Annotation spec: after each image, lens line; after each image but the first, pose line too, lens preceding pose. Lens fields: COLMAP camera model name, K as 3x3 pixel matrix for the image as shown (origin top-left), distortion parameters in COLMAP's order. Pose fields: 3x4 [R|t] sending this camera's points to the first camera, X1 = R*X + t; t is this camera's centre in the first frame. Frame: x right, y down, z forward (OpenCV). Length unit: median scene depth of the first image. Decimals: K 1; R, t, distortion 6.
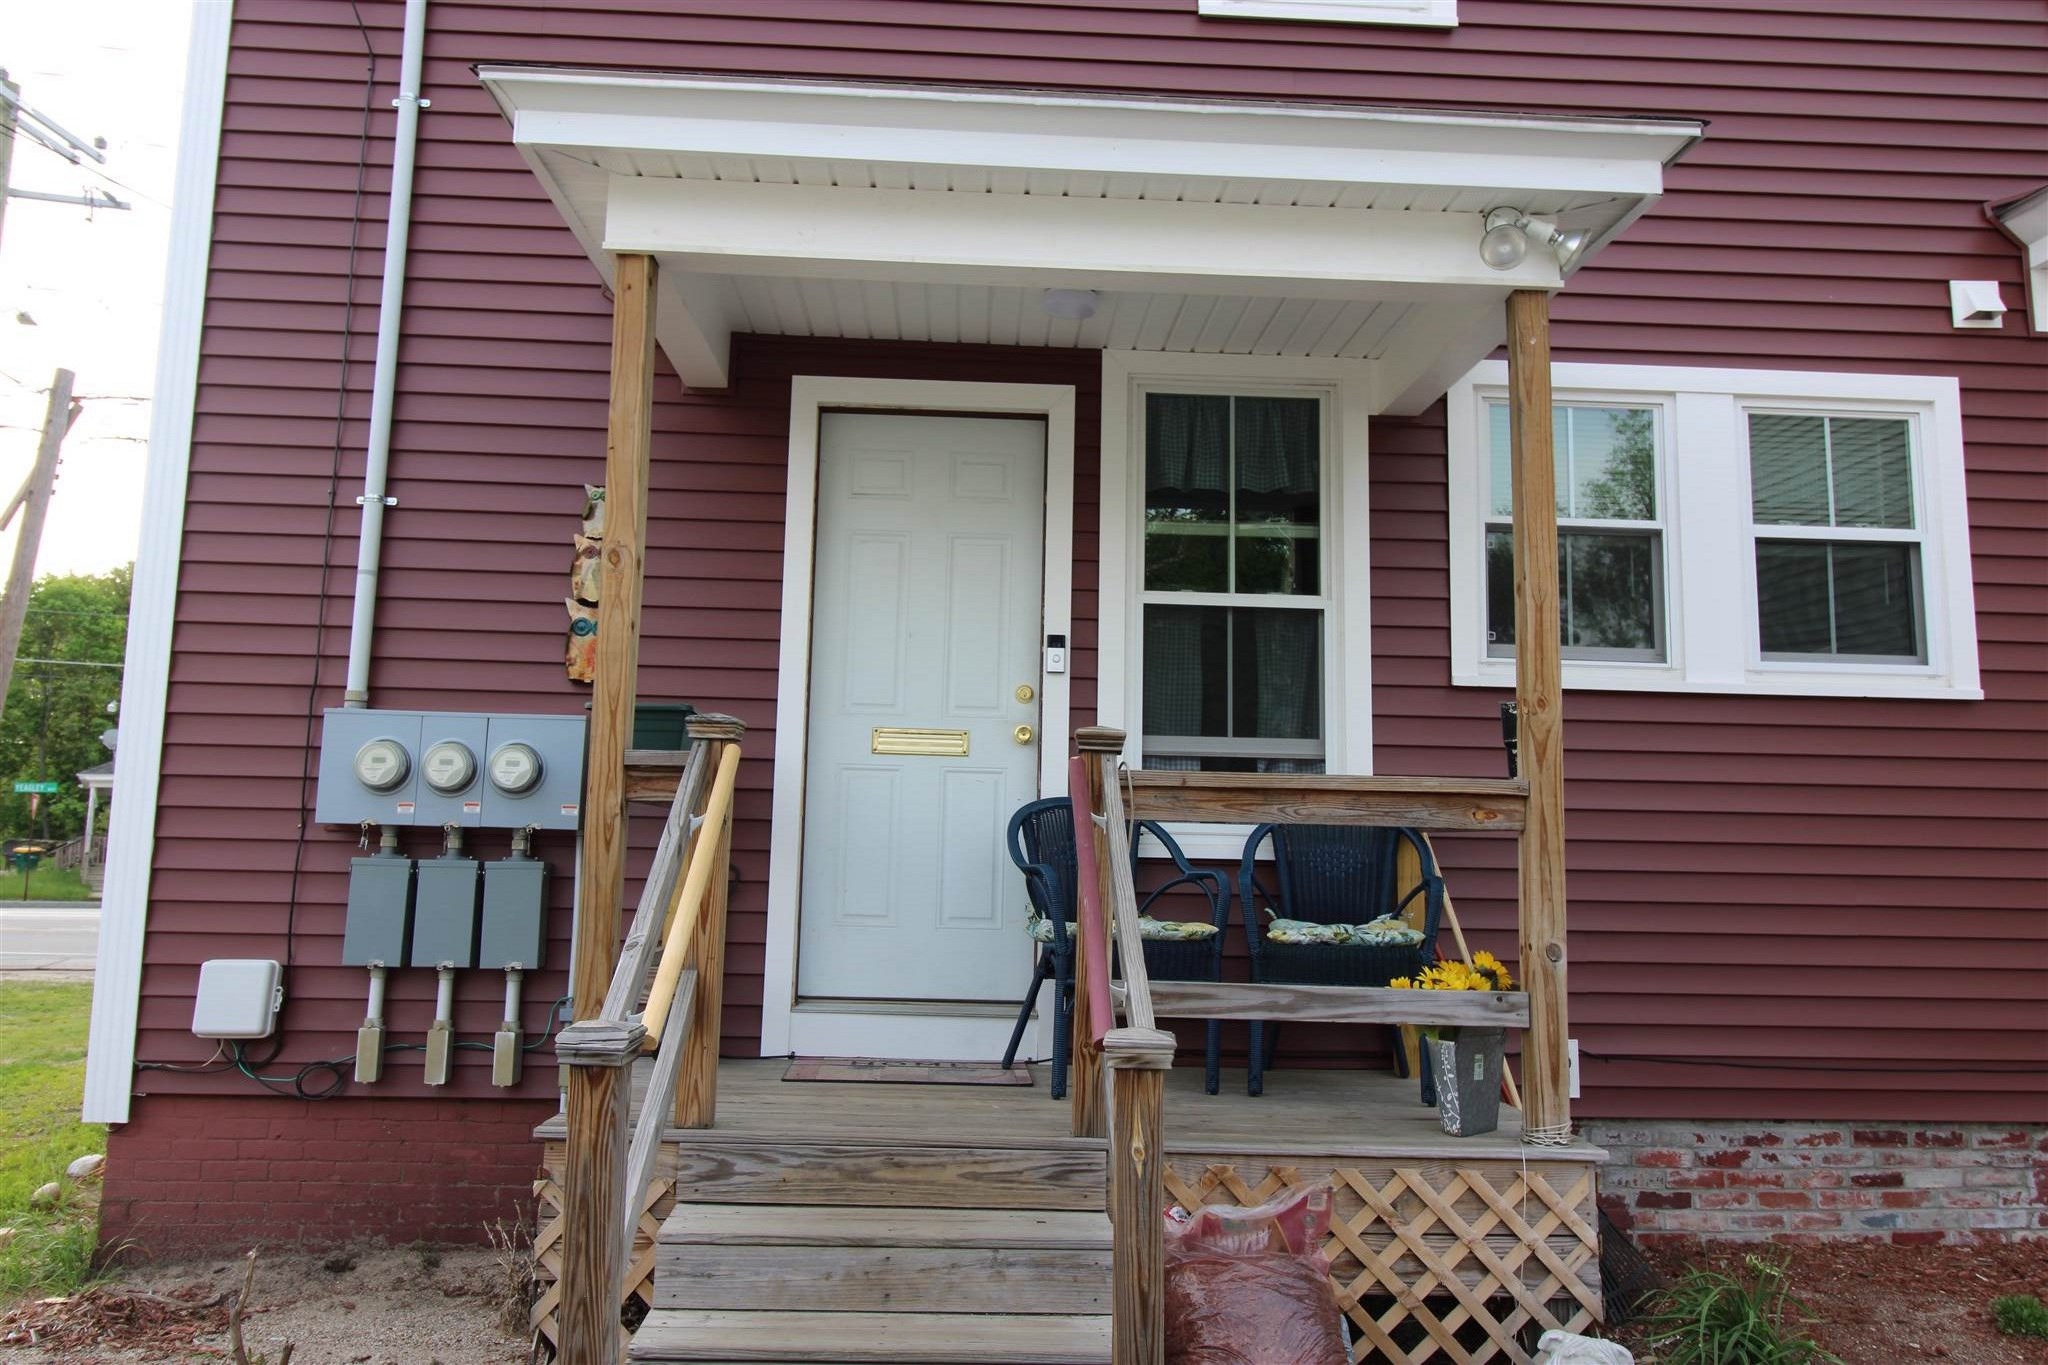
lens RADIAL K [[1506.8, 0, 1024.6], [0, 1506.8, 663.4], [0, 0, 1]] dist [0.013761, -0.008954]
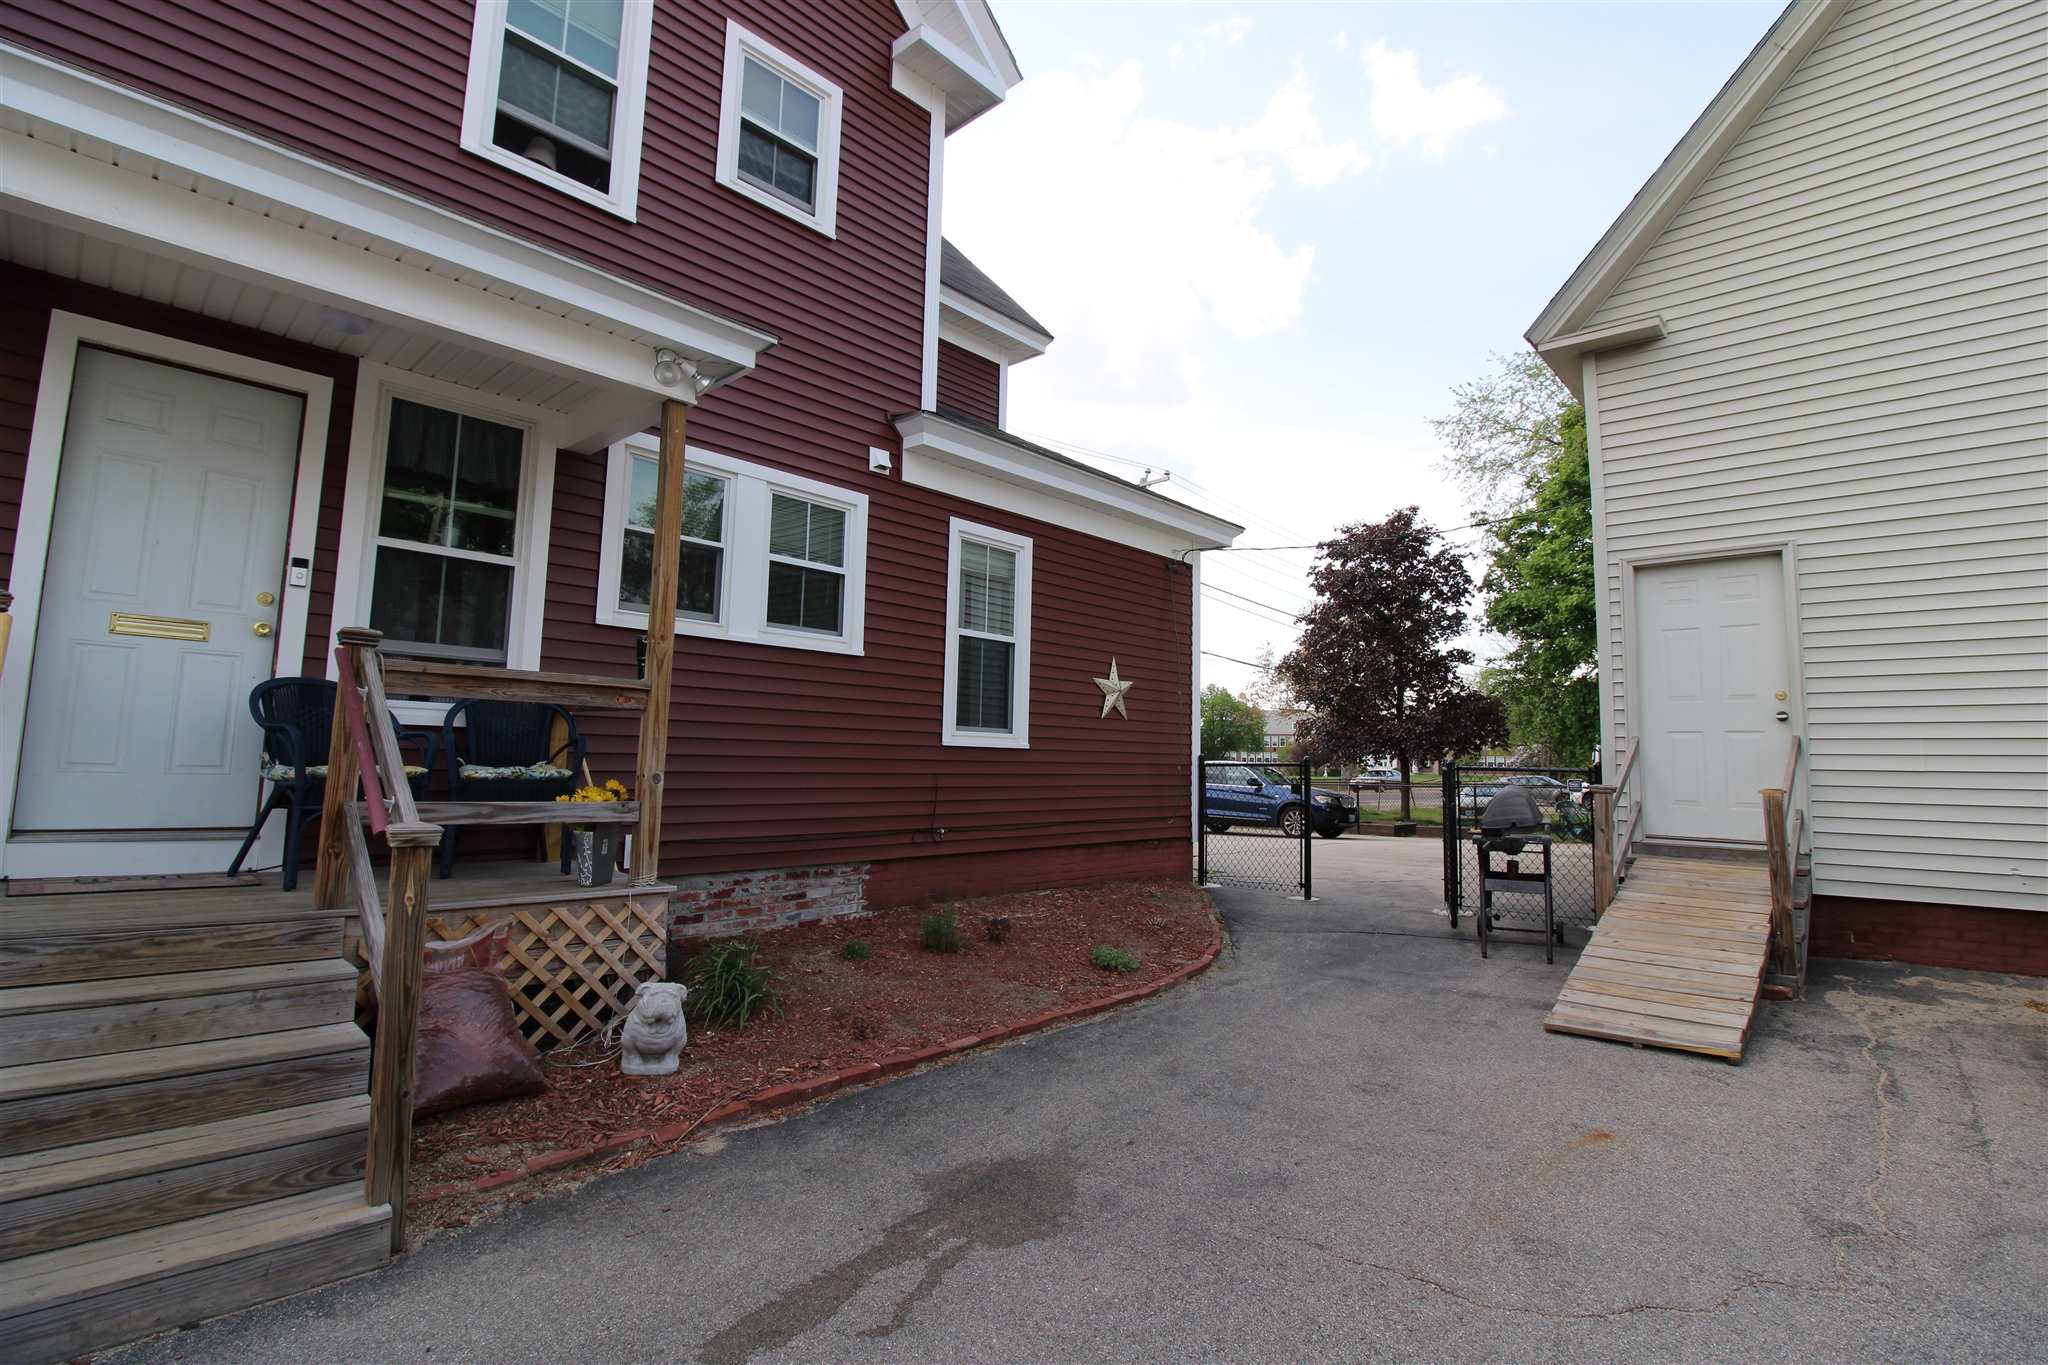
lens RADIAL K [[956.4, 0, 1024.0], [0, 956.4, 682.5], [0, 0, 1]] dist [-0.000467, -0.012291]
pose [[0.720678, 0.055880, 0.691014, -0.100075], [-0.097861, 0.994966, 0.021602, 0.010670], [-0.686328, -0.083191, 0.722518, -0.080954]]
